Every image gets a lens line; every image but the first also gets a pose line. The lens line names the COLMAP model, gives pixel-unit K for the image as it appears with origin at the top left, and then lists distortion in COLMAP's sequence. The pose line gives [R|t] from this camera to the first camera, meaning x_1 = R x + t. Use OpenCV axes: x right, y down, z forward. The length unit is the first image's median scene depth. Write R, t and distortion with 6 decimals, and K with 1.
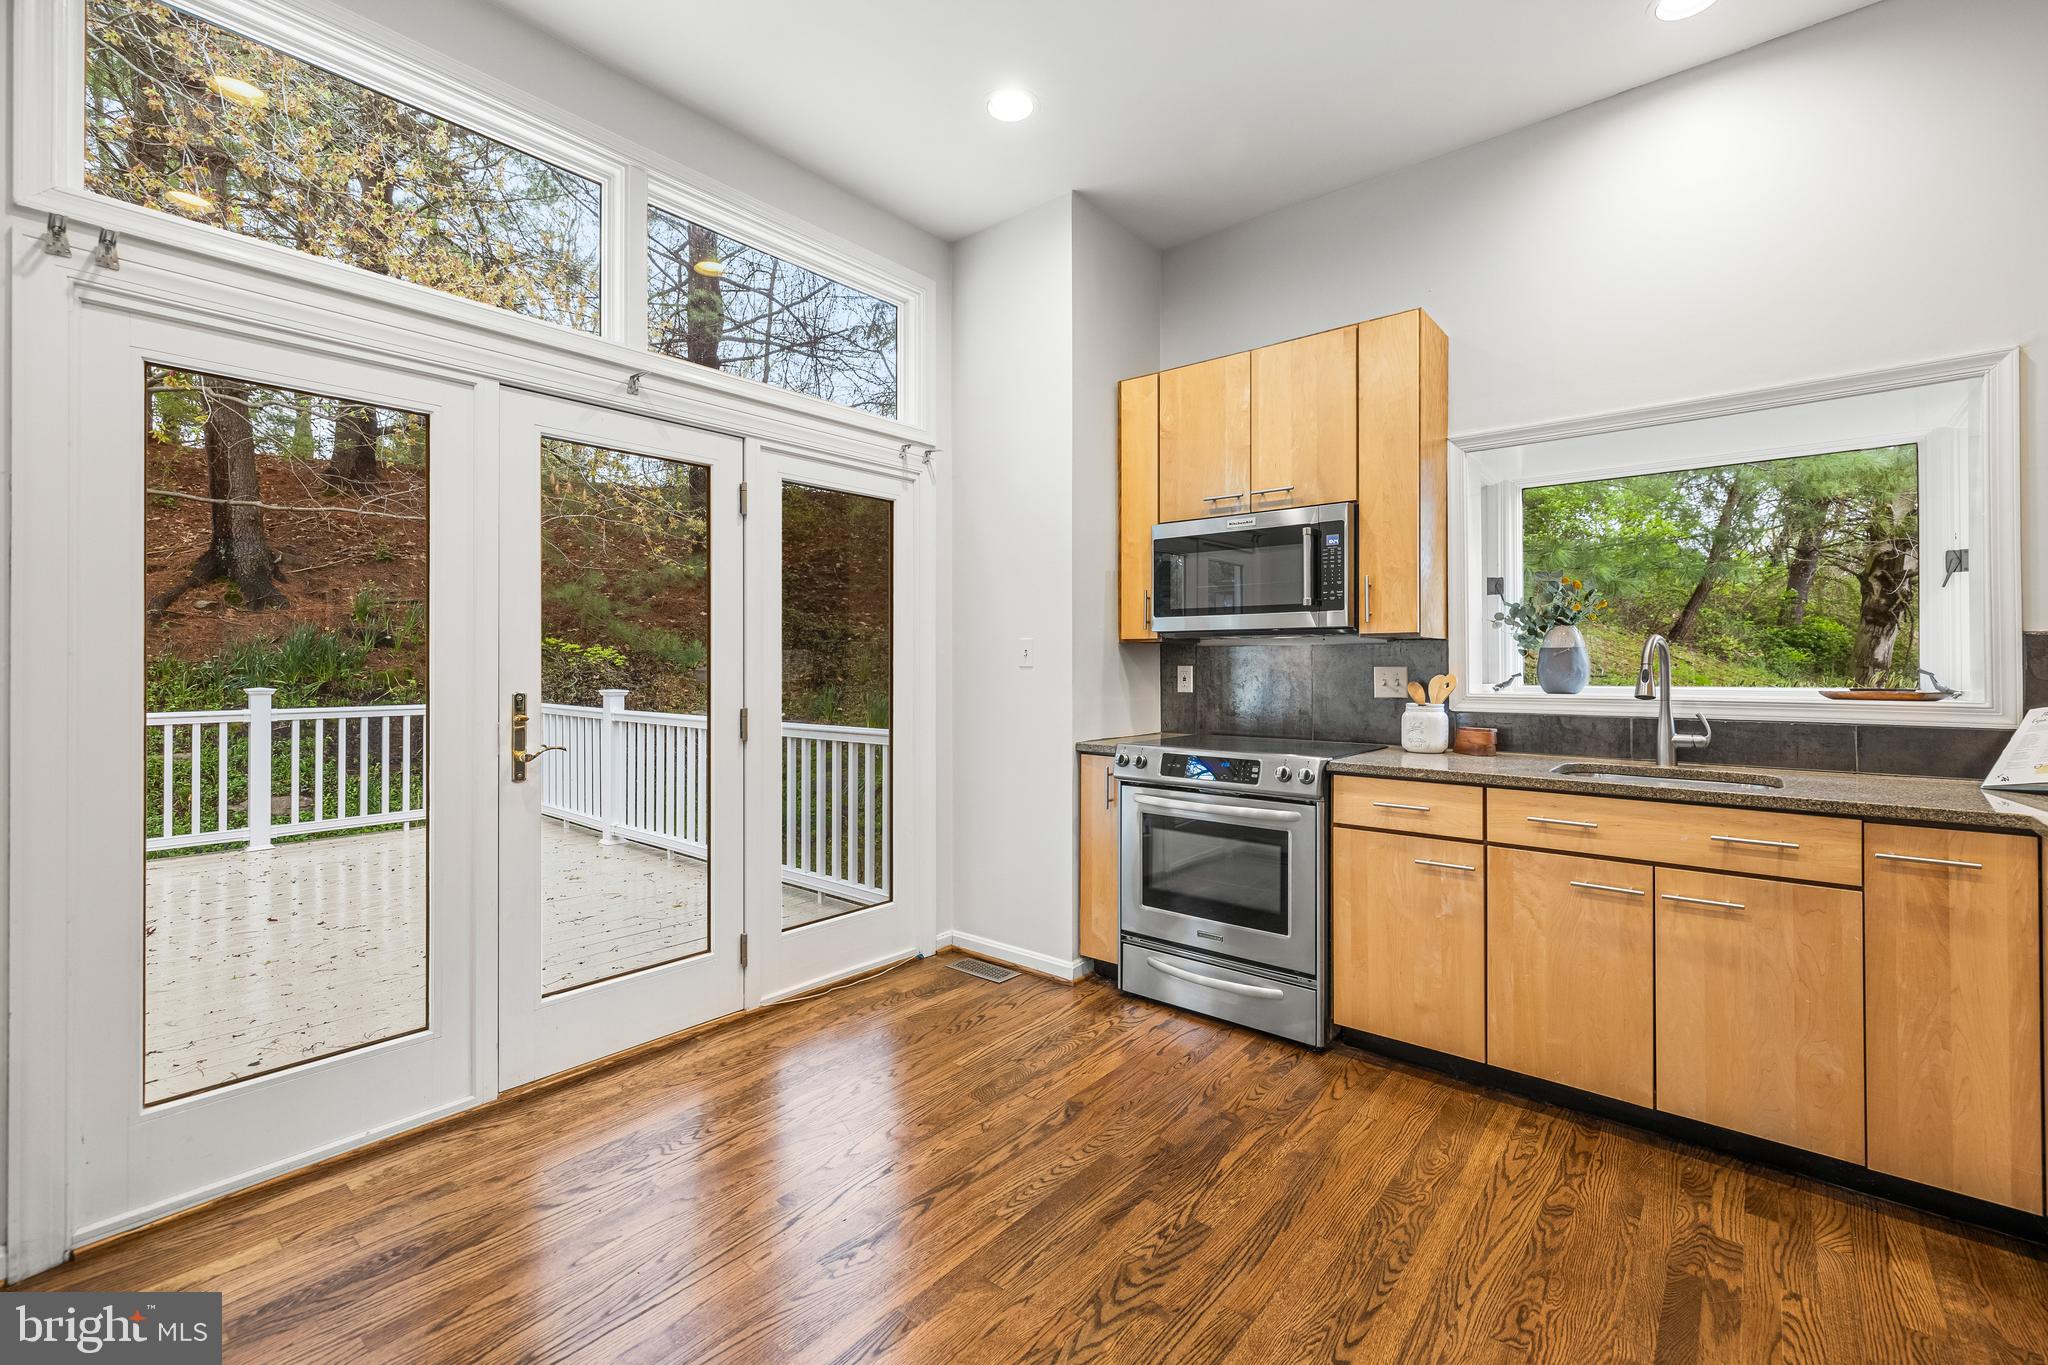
lens RADIAL K [[869.0, 0, 1014.9], [0, 869.0, 660.5], [0, 0, 1]] dist [0.001069, 0.000470]
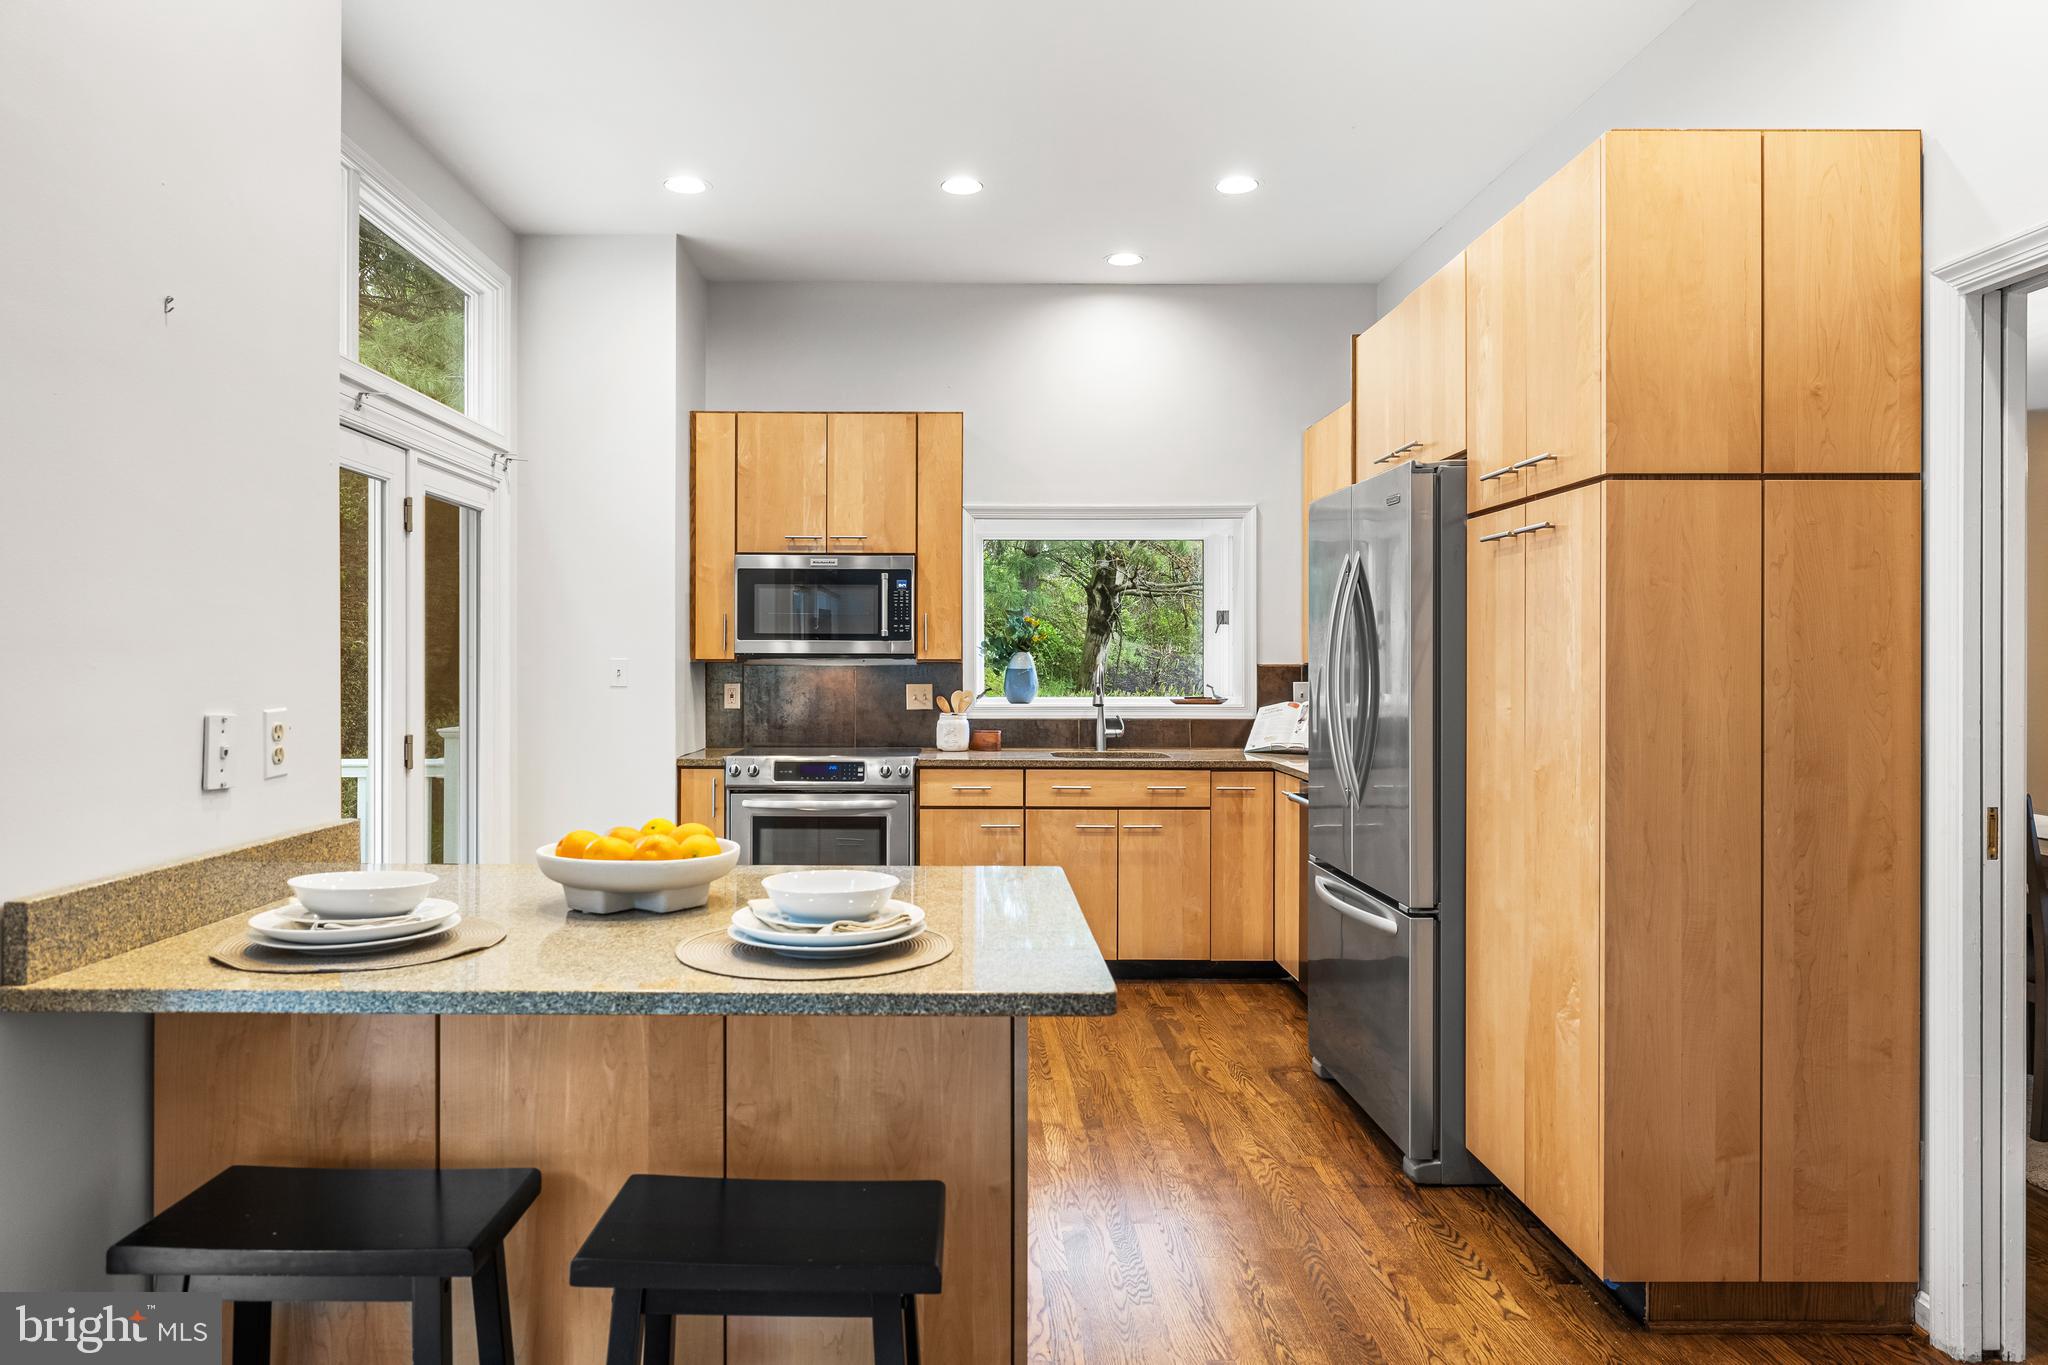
lens RADIAL K [[1291.3, 0, 968.6], [0, 1291.3, 669.1], [0, 0, 1]] dist [-0.007259, -0.000970]
pose [[0.756943, -0.000896, 0.653481, -0.756536], [-0.004518, 0.999968, 0.006605, -0.028350], [-0.653466, -0.007952, 0.756915, -0.458675]]
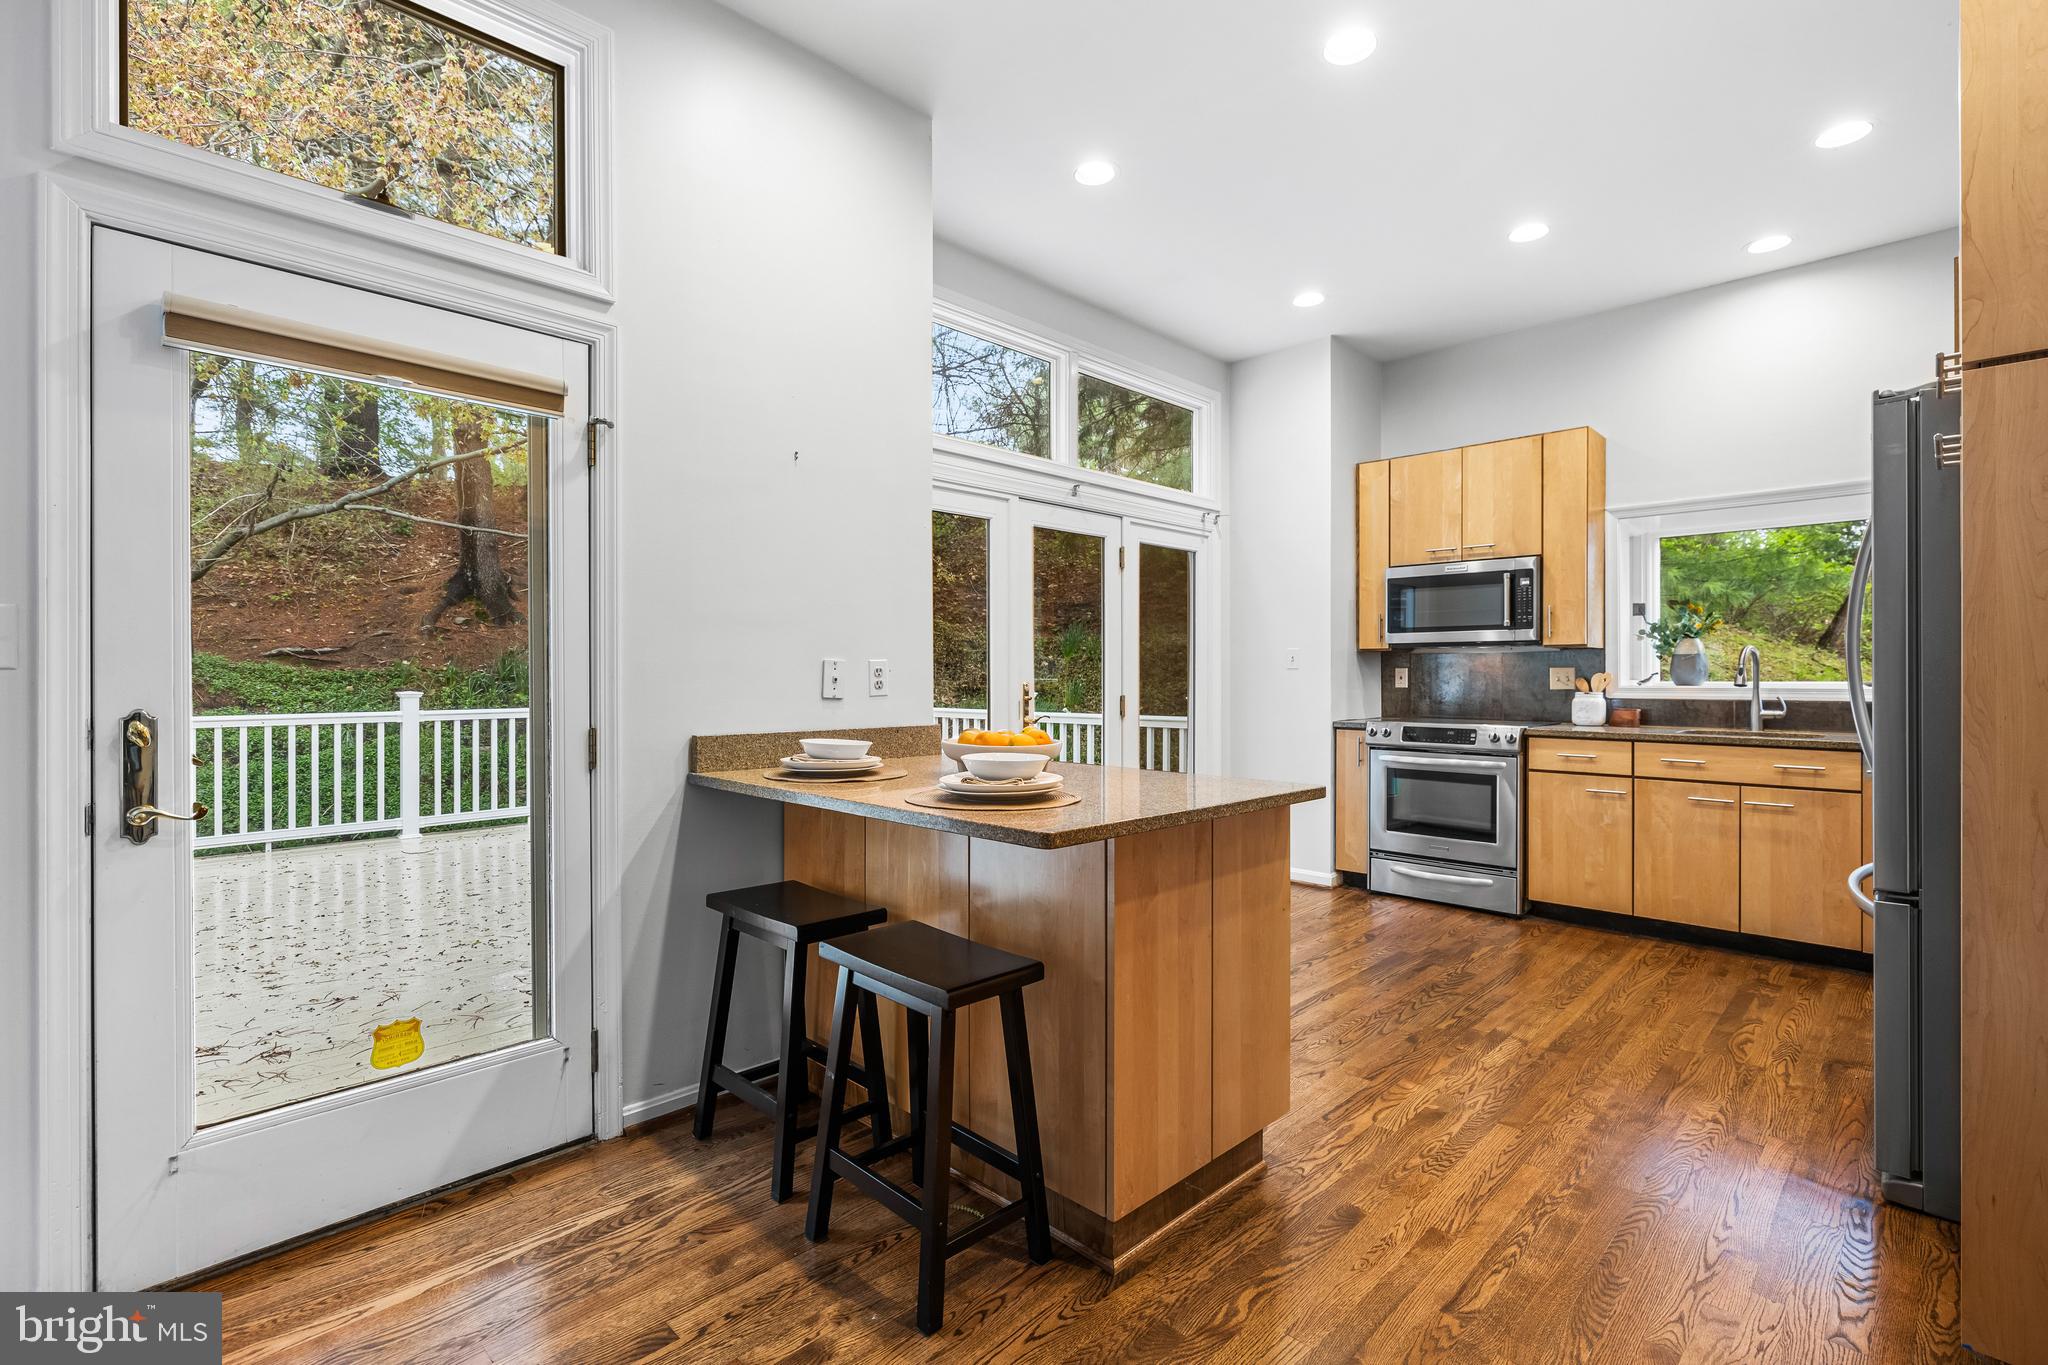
lens RADIAL K [[932.5, 0, 1022.3], [0, 932.5, 679.3], [0, 0, 1]] dist [-0.001940, 0.000253]
pose [[0.997171, -0.000696, -0.075163, -0.358254], [0.001378, 0.999958, 0.009017, 0.011849], [0.075154, -0.009095, 0.997130, -0.629480]]
